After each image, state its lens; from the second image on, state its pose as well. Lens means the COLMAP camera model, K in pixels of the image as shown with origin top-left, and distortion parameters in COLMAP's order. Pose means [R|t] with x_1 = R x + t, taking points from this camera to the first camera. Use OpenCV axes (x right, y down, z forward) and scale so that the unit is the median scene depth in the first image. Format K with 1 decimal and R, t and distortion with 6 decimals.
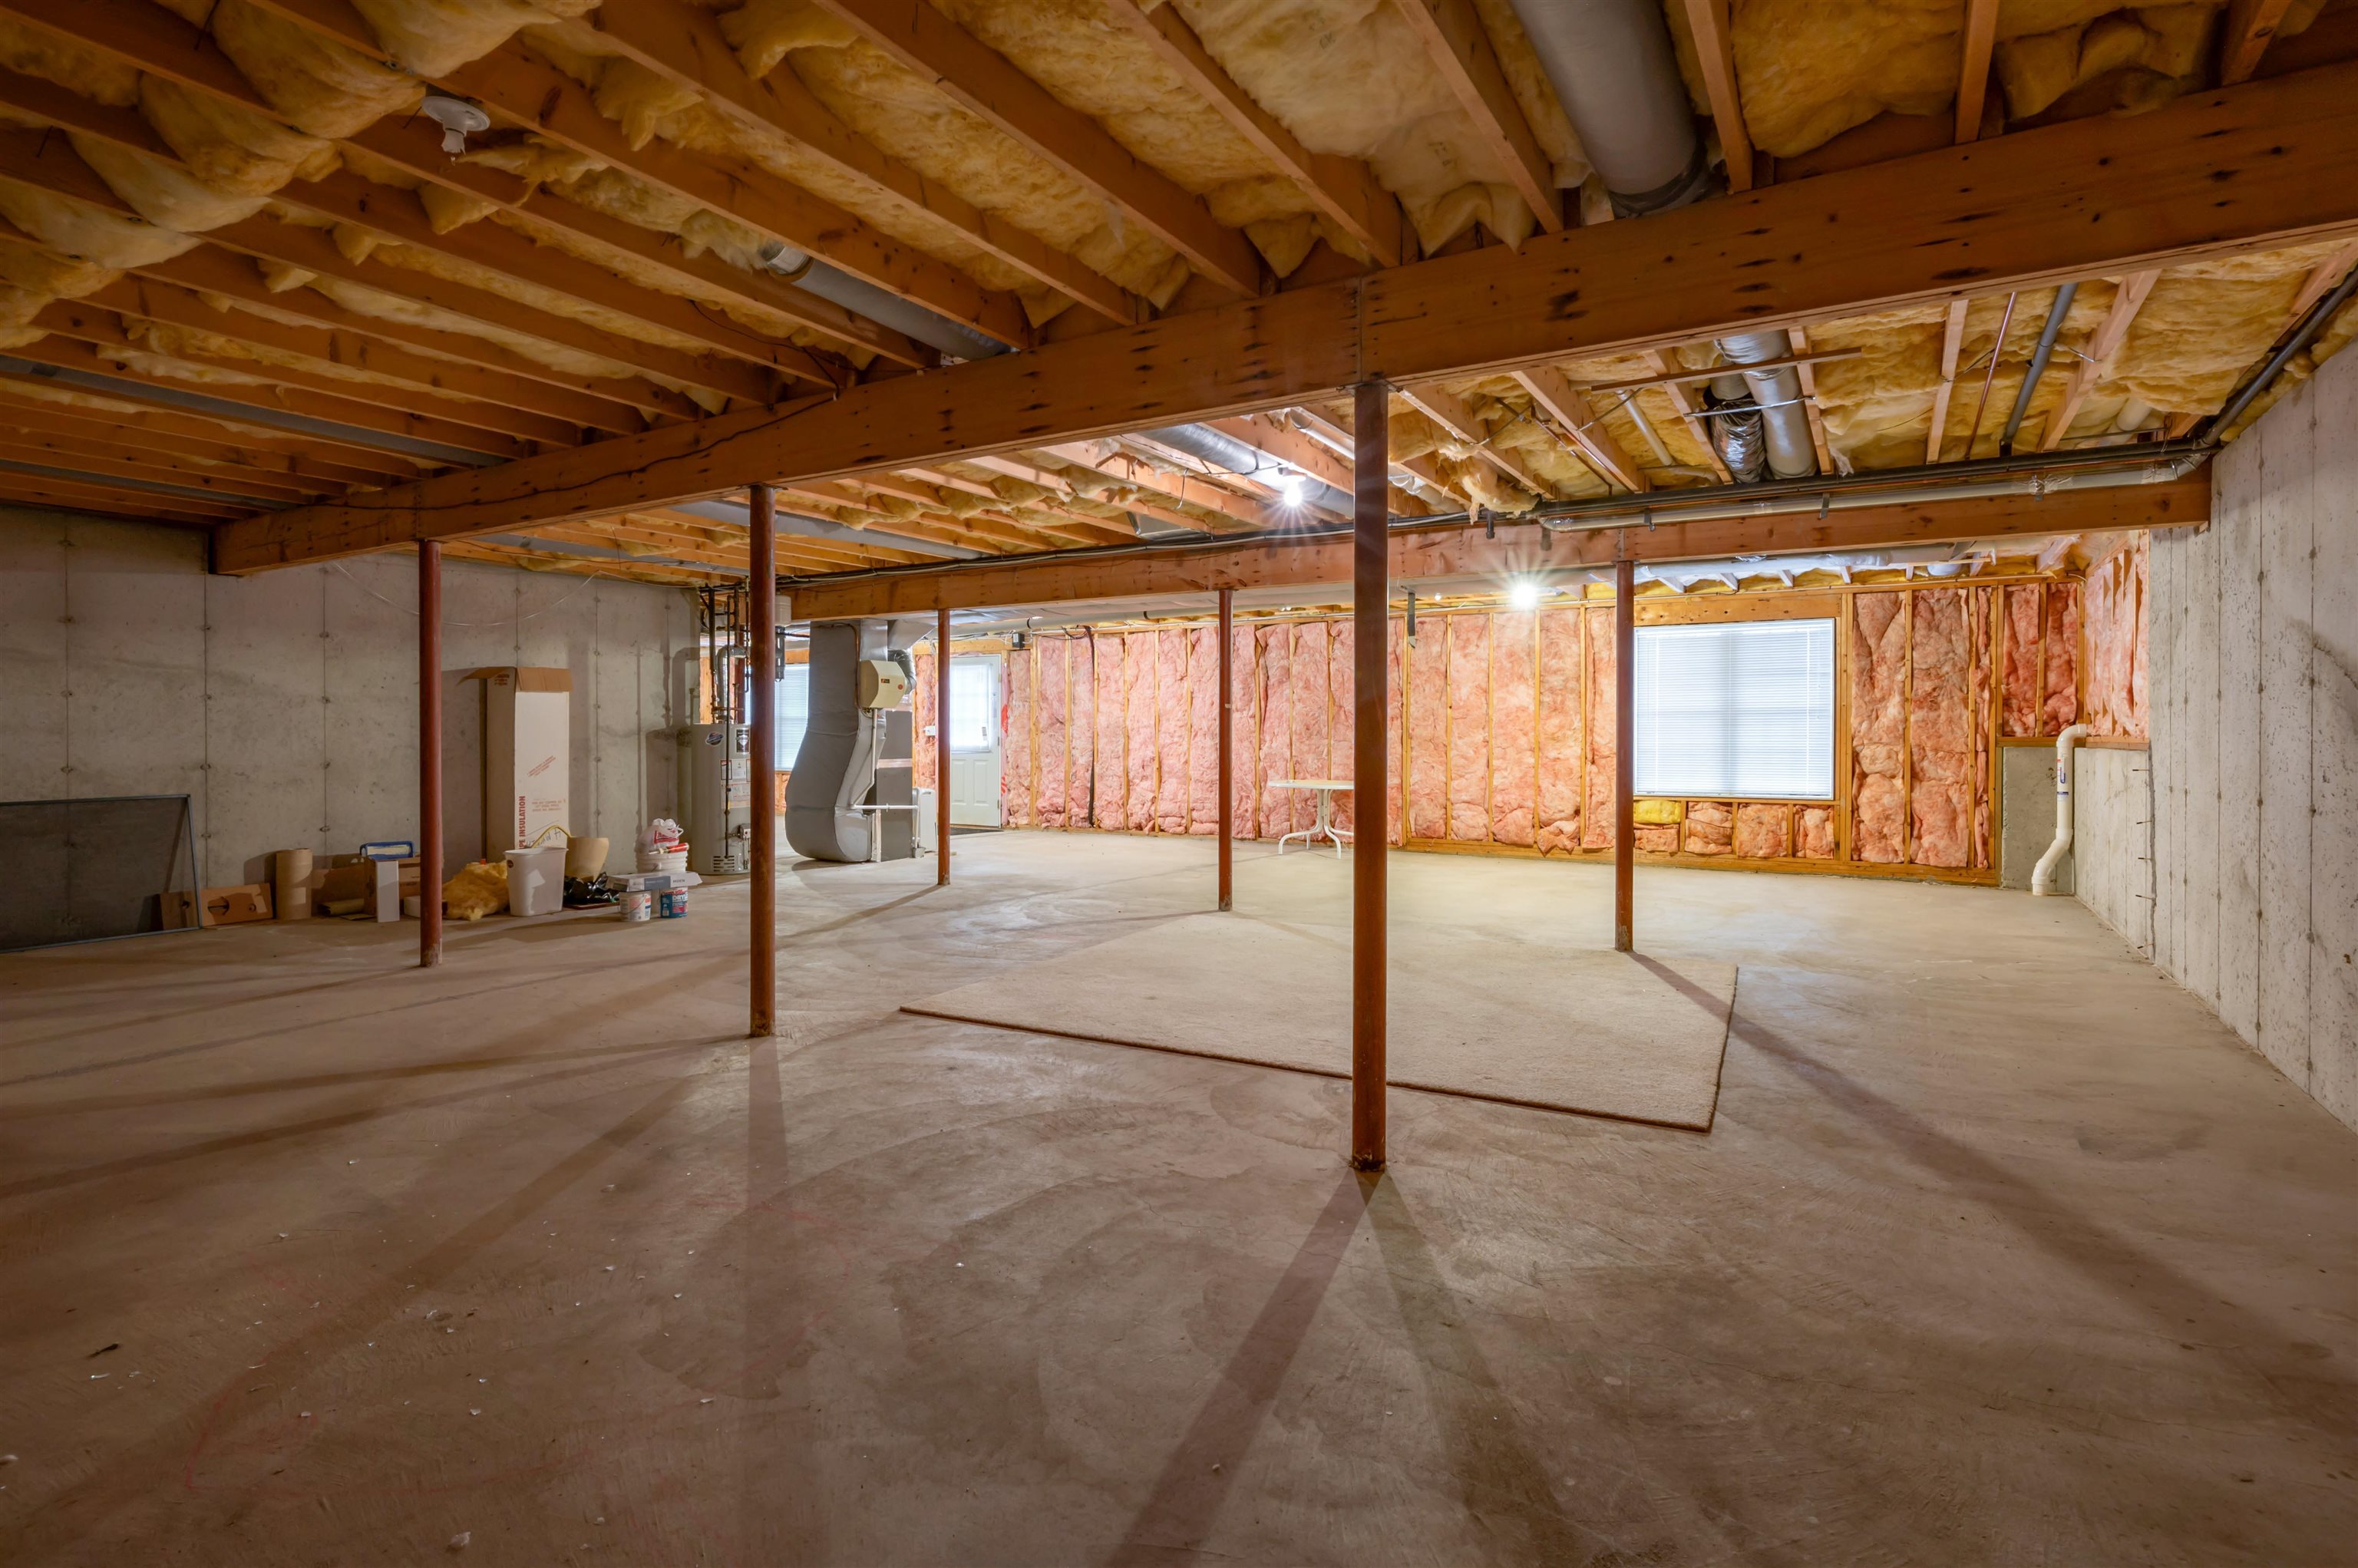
lens RADIAL K [[1199.9, 0, 1179.0], [0, 1199.9, 784.0], [0, 0, 1]] dist [0.000910, 0.000747]
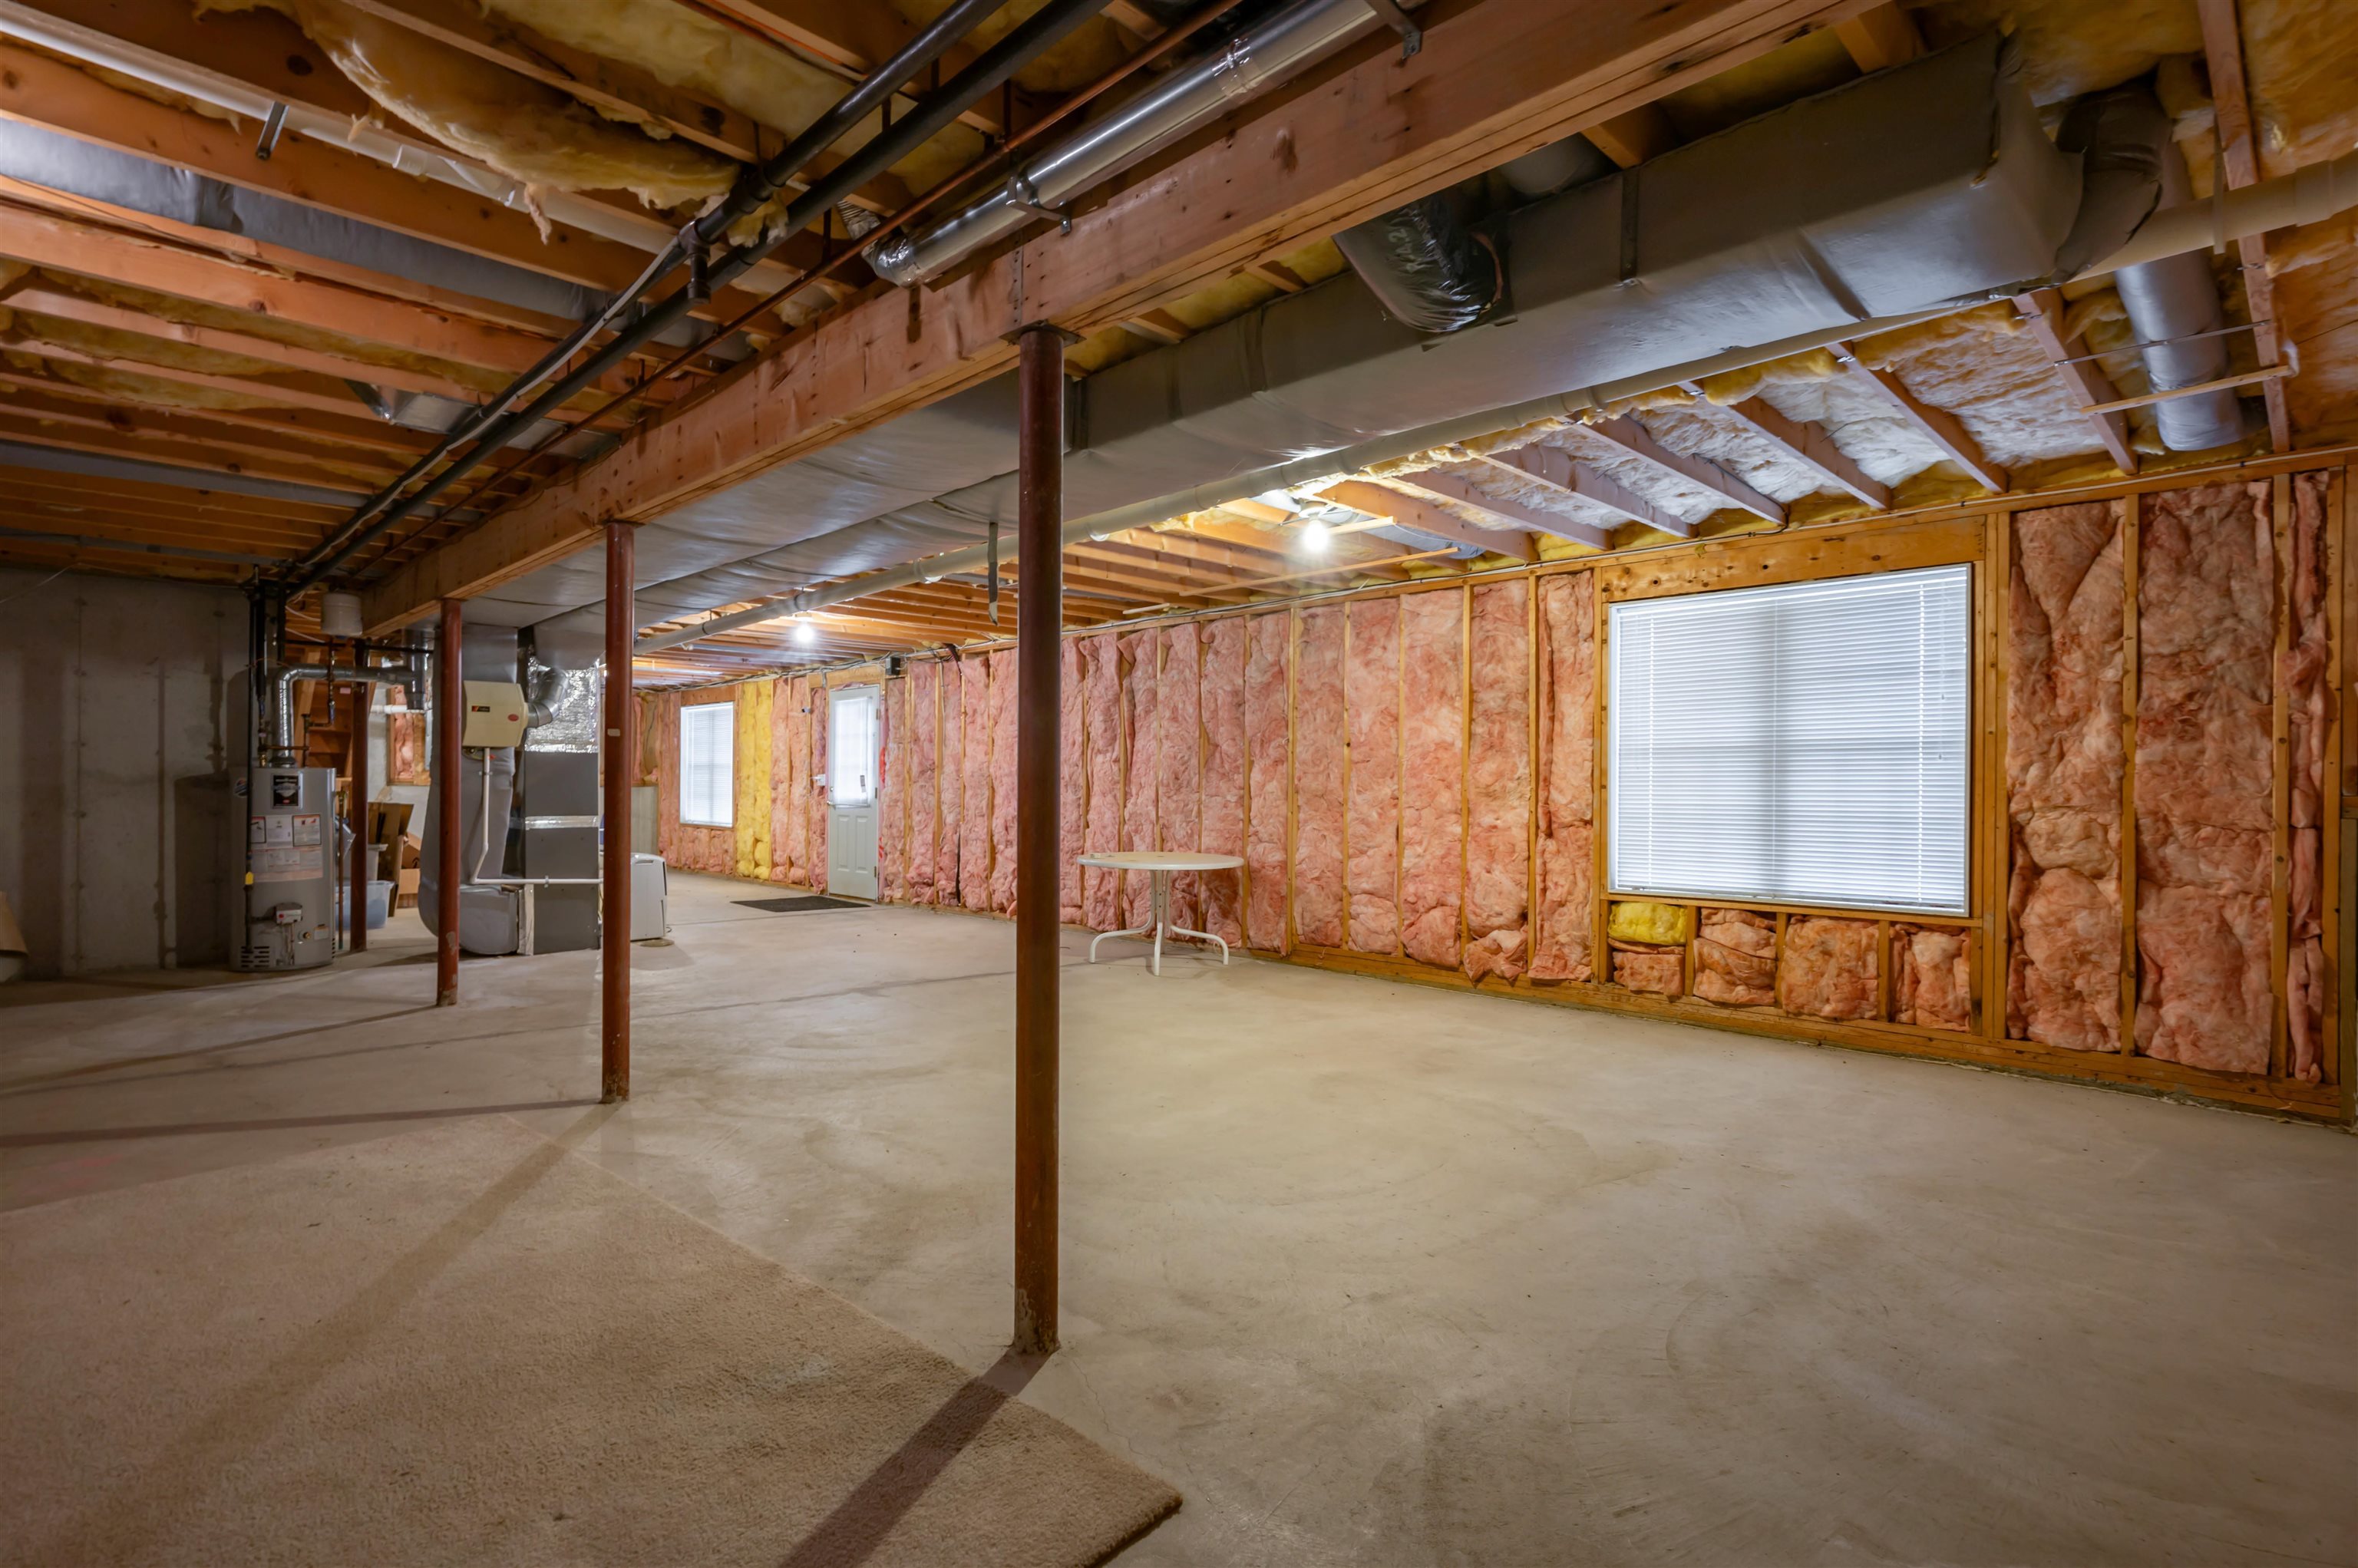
lens RADIAL K [[1160.3, 0, 1176.0], [0, 1160.3, 815.6], [0, 0, 1]] dist [-0.001260, 0.002037]
pose [[0.969307, 0.010603, -0.245625, 0.325834], [-0.014714, 0.999781, -0.014908, -0.017070], [0.245413, 0.018065, 0.969250, 0.419970]]
